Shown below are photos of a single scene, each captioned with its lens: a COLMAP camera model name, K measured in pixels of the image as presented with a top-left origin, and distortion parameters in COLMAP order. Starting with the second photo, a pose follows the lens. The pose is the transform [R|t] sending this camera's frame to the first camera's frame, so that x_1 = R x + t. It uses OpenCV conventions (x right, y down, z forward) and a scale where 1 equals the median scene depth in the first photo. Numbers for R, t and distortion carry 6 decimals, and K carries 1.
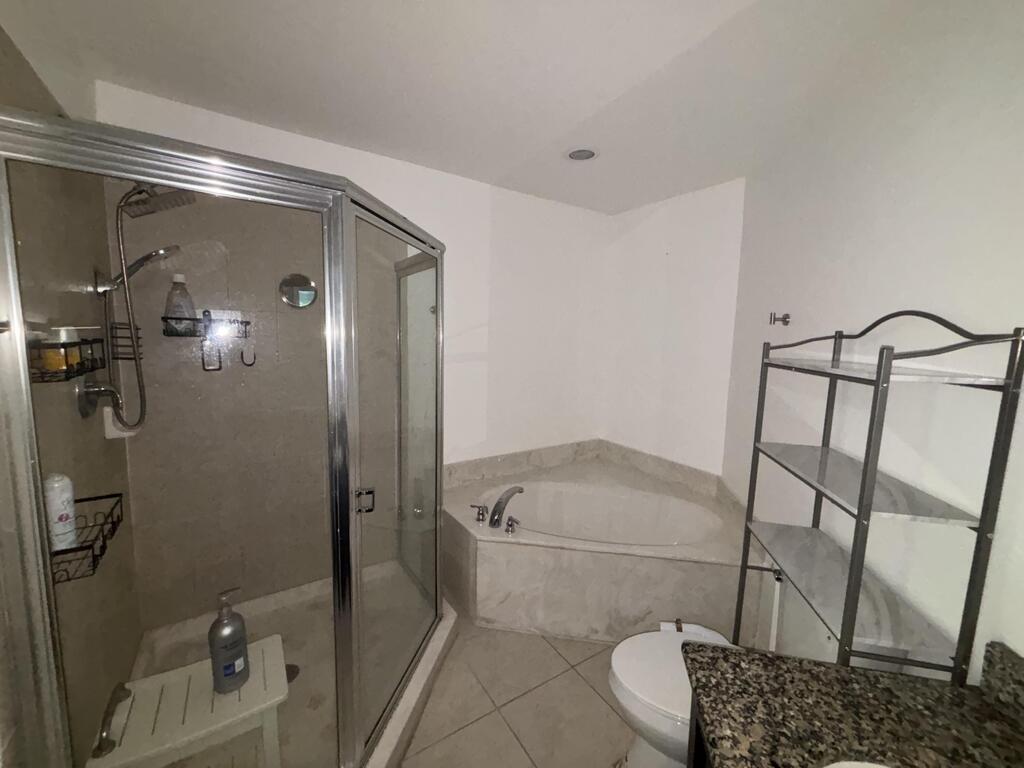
lens RADIAL K [[410.9, 0, 512.1], [0, 410.9, 383.8], [0, 0, 1]] dist [0.000671, -0.000502]
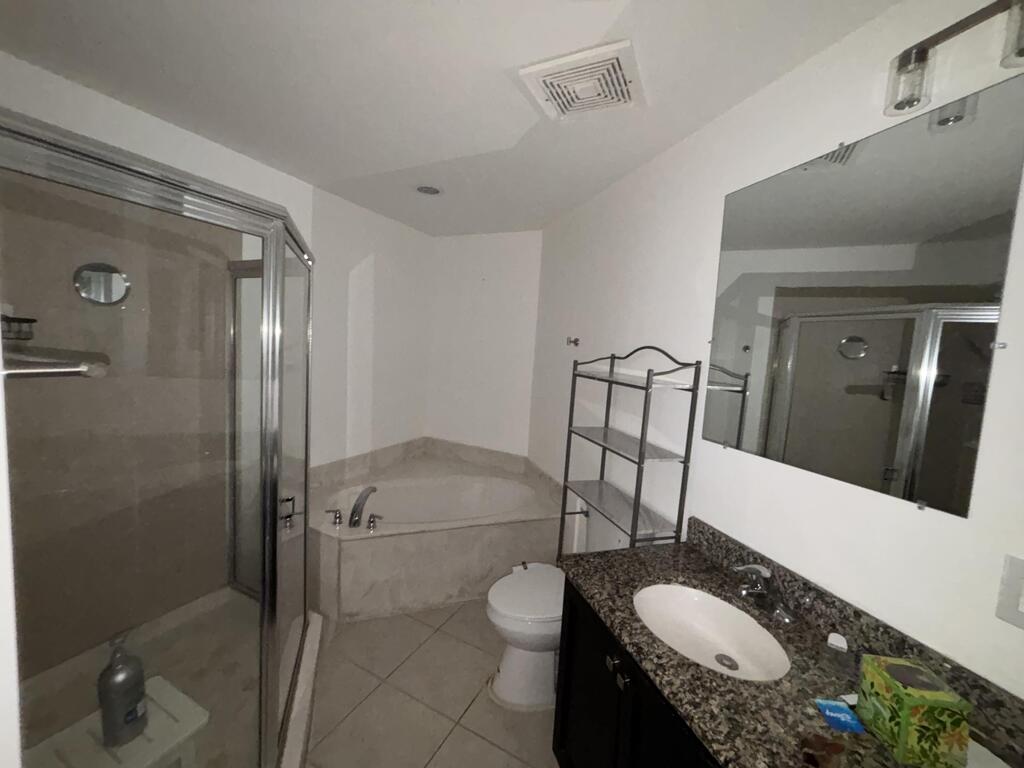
lens RADIAL K [[410.9, 0, 508.1], [0, 410.9, 384.0], [0, 0, 1]] dist [0.000671, -0.000502]
pose [[0.867938, -0.016118, 0.496410, -0.335851], [0.015396, 0.999866, 0.005546, -0.025909], [-0.496433, 0.002829, 0.868070, -0.173024]]
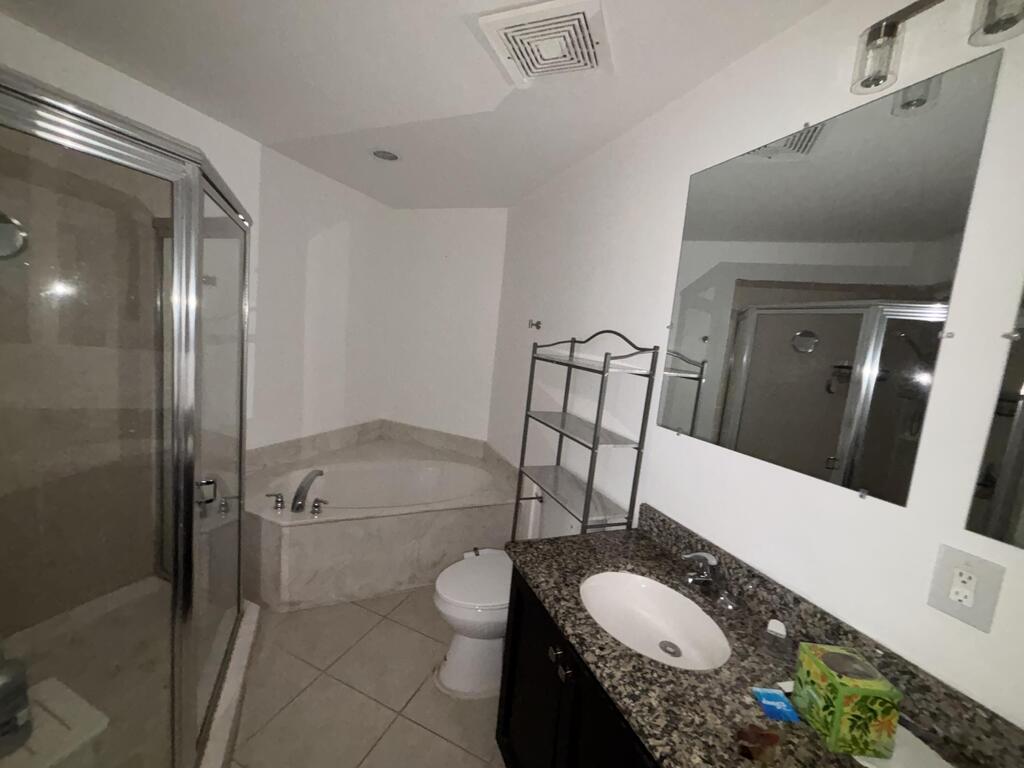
lens RADIAL K [[410.9, 0, 507.2], [0, 410.9, 383.0], [0, 0, 1]] dist [0.000671, -0.000502]
pose [[0.827768, -0.008135, 0.561012, -0.274460], [-0.015300, 0.999196, 0.037065, -0.010176], [-0.560863, -0.039265, 0.826977, -0.145447]]
